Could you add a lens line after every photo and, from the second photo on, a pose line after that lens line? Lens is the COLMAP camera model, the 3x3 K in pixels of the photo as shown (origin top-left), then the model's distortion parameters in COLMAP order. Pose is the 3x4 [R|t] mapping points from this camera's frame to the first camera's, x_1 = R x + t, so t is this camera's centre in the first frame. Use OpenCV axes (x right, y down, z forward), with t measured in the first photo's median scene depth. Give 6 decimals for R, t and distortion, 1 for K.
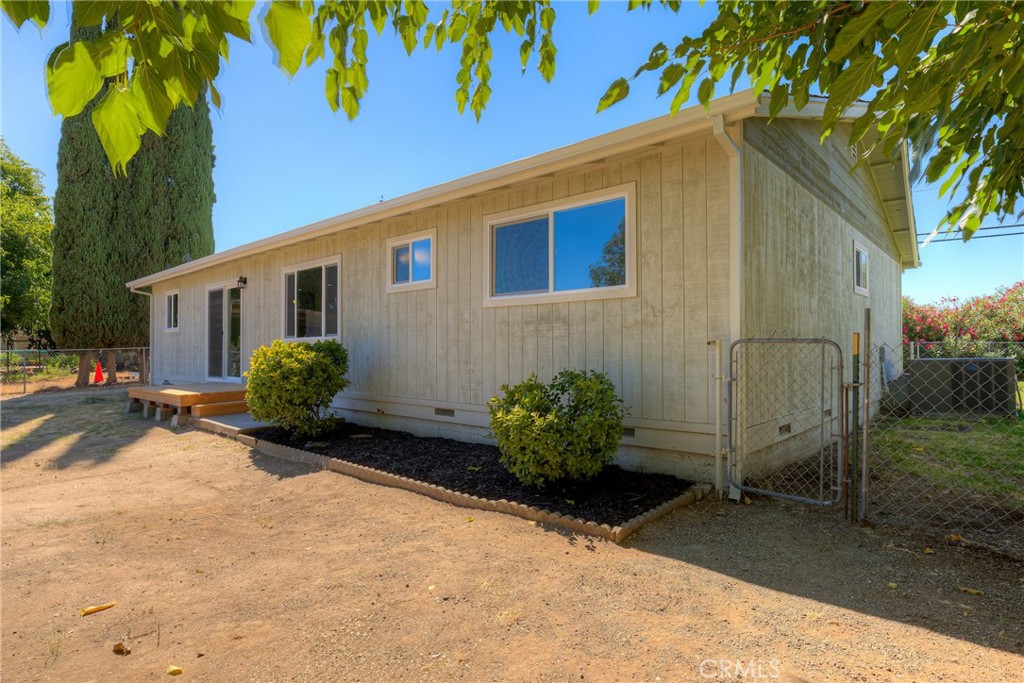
lens RADIAL K [[549.0, 0, 512.0], [0, 549.0, 341.5], [0, 0, 1]] dist [-0.001575, -0.001026]
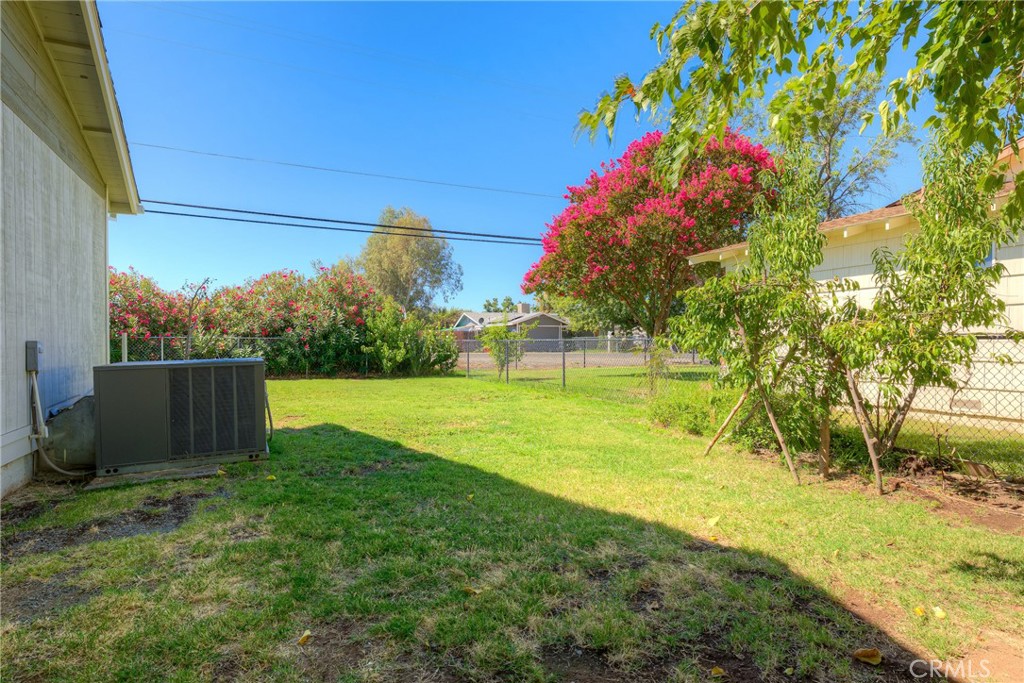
lens RADIAL K [[549.0, 0, 512.0], [0, 549.0, 341.5], [0, 0, 1]] dist [-0.001575, -0.001026]
pose [[0.386960, 0.000163, 0.922096, 0.229613], [-0.005307, 0.999984, 0.002050, 0.003620], [-0.922081, -0.005687, 0.386955, 0.254271]]
